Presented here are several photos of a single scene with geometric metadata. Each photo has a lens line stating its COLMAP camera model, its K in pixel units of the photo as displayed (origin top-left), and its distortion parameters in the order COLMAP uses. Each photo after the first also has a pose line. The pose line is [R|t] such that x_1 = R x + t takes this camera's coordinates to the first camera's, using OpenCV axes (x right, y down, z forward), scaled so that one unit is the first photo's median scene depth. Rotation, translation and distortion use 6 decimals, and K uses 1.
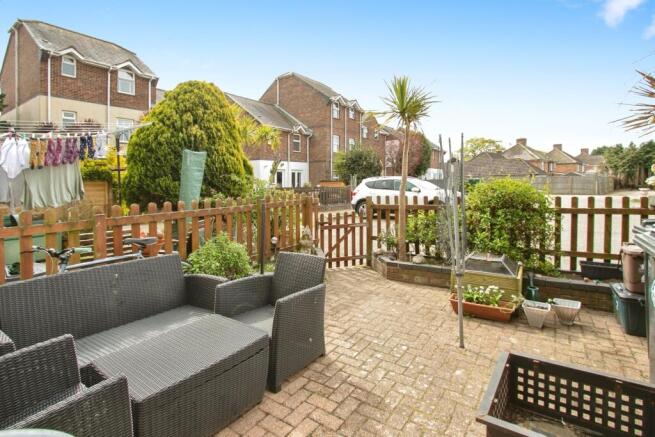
lens RADIAL K [[332.6, 0, 328.0], [0, 332.6, 218.2], [0, 0, 1]] dist [-0.000113, 0.000075]
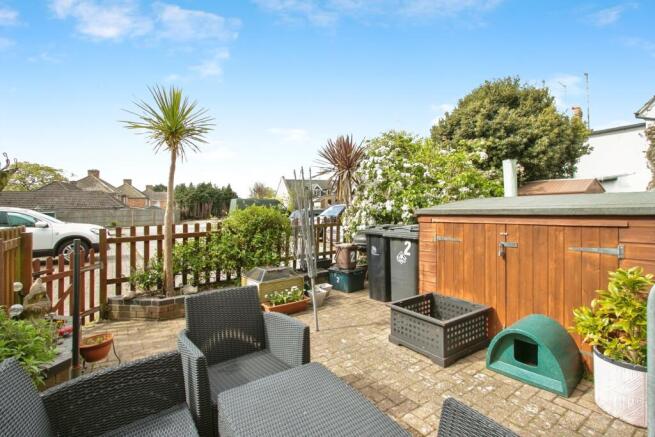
lens RADIAL K [[332.6, 0, 327.0], [0, 332.6, 217.1], [0, 0, 1]] dist [-0.000113, 0.000075]
pose [[0.362669, -0.021354, 0.931673, -0.409130], [0.118498, 0.992679, -0.023375, -0.012951], [-0.924353, 0.118879, 0.362545, 0.219574]]
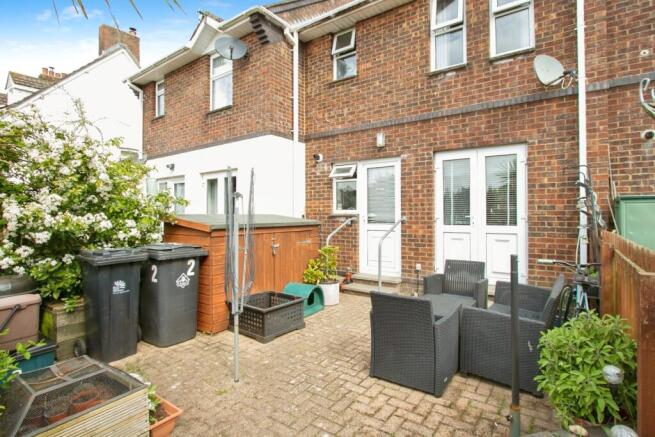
lens RADIAL K [[332.6, 0, 345.1], [0, 332.6, 210.2], [0, 0, 1]] dist [-0.000113, 0.000075]
pose [[-0.999441, 0.024232, -0.023021, 0.041592], [0.022181, 0.996088, 0.085535, -0.109176], [0.025003, 0.084976, -0.996069, 1.008765]]
